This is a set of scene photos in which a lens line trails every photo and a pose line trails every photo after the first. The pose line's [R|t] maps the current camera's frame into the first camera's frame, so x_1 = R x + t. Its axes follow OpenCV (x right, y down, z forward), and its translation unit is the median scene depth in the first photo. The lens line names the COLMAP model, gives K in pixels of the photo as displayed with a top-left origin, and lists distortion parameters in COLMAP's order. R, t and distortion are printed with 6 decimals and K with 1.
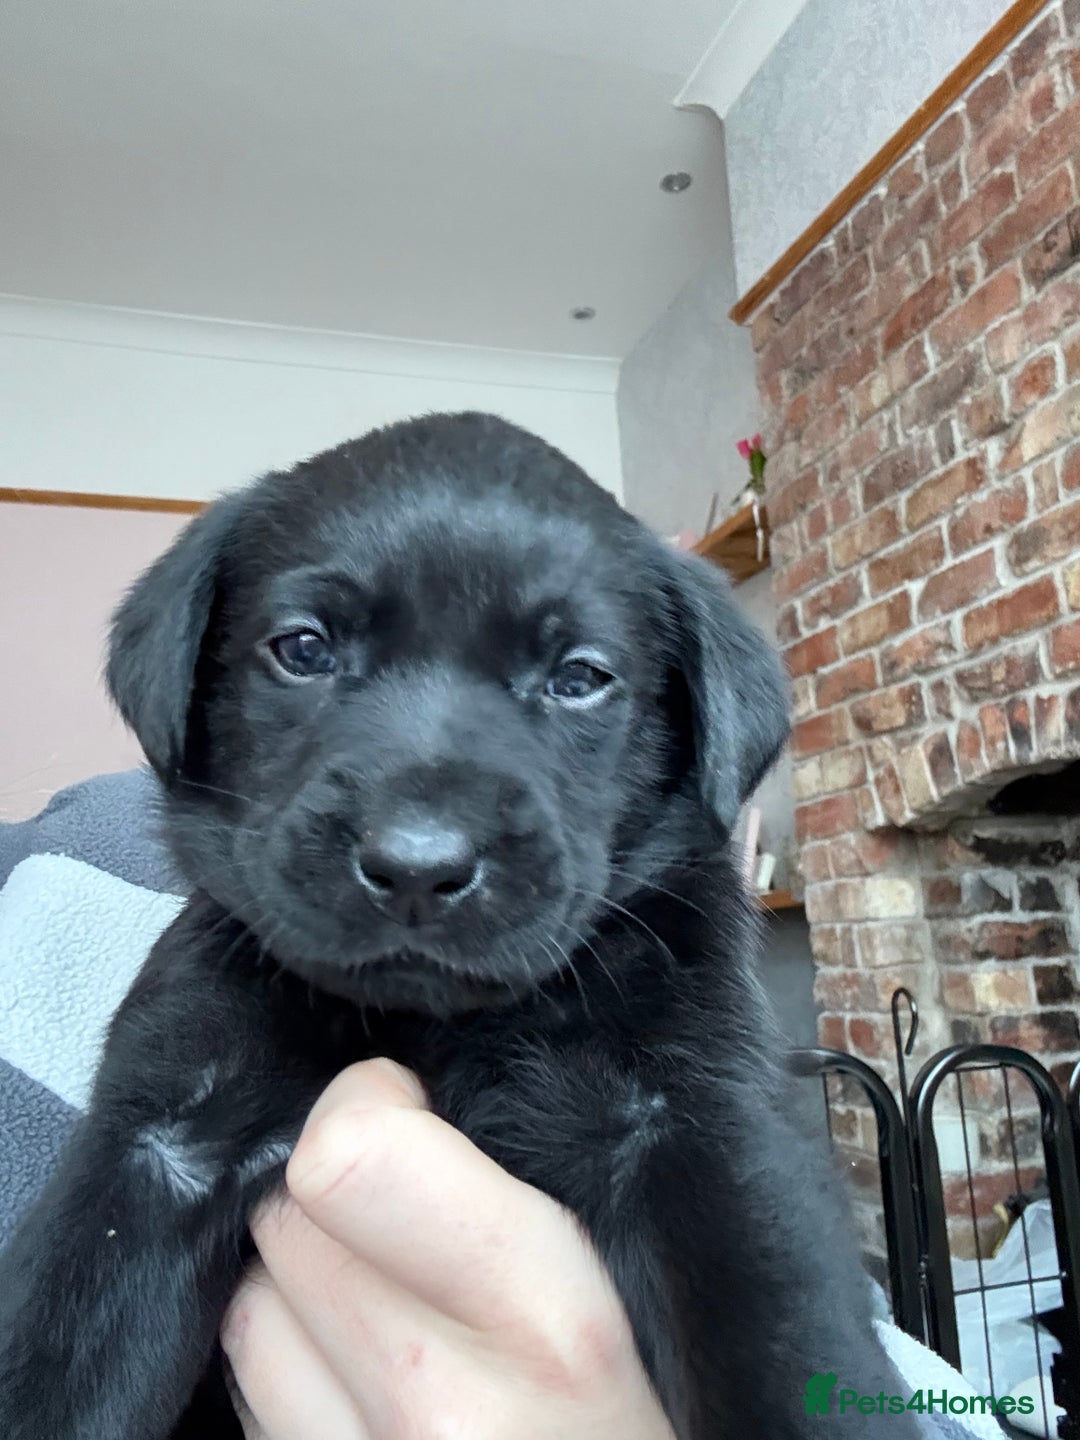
lens RADIAL K [[1250.1, 0, 539.6], [0, 1250.1, 715.6], [0, 0, 1]] dist [0.107944, -0.182105]
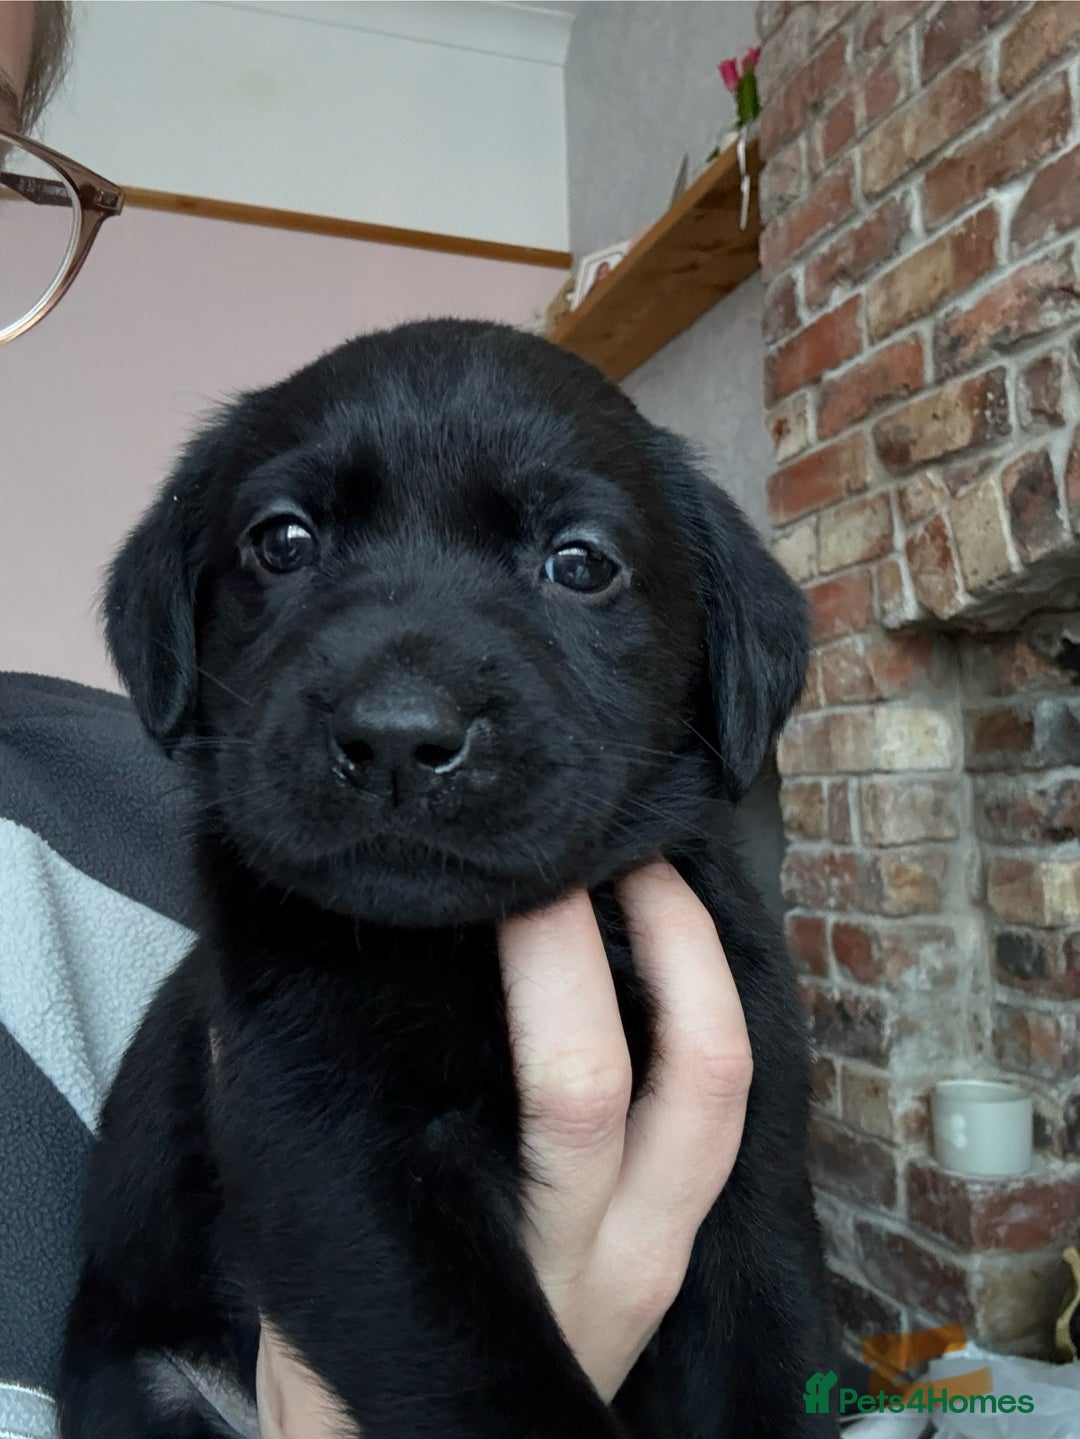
lens RADIAL K [[1249.3, 0, 536.1], [0, 1249.3, 717.6], [0, 0, 1]] dist [0.107944, -0.182105]
pose [[0.998976, 0.039781, 0.021559, 0.077675], [-0.041992, 0.992560, 0.114290, 0.071280], [-0.016852, -0.115078, 0.993213, 0.387345]]
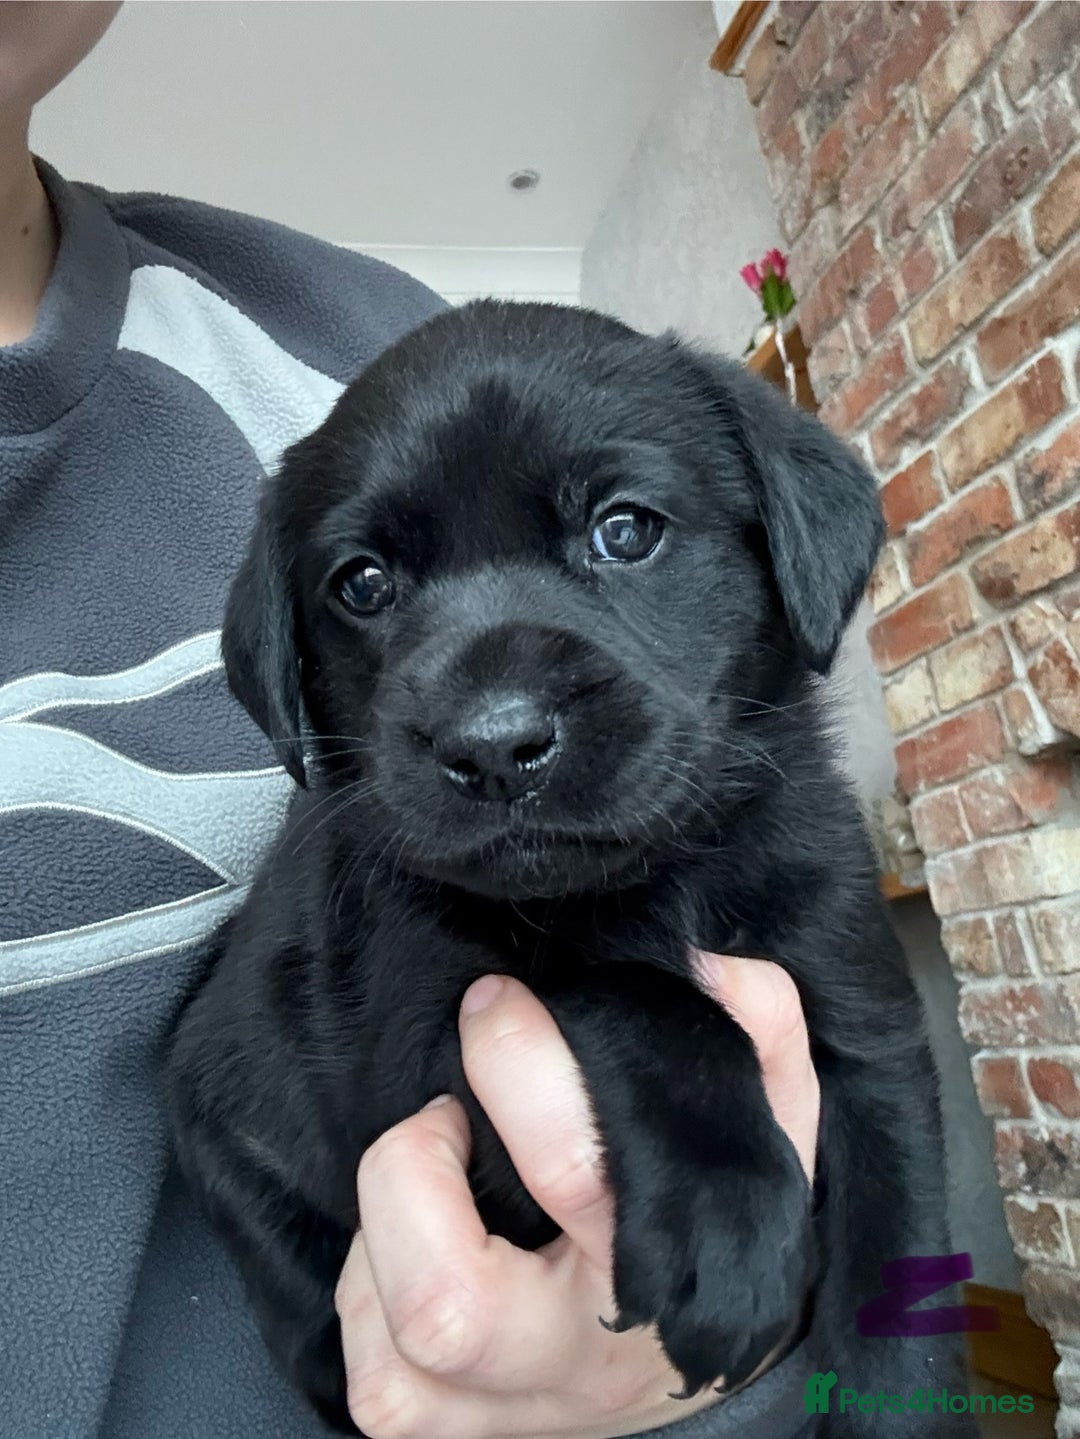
lens RADIAL K [[1249.3, 0, 540.1], [0, 1249.3, 720.0], [0, 0, 1]] dist [0.107944, -0.182105]
pose [[0.993917, -0.109243, -0.013938, 0.031695], [0.108734, 0.993517, -0.033167, 0.068337], [0.017471, 0.031450, 0.999353, 0.369168]]
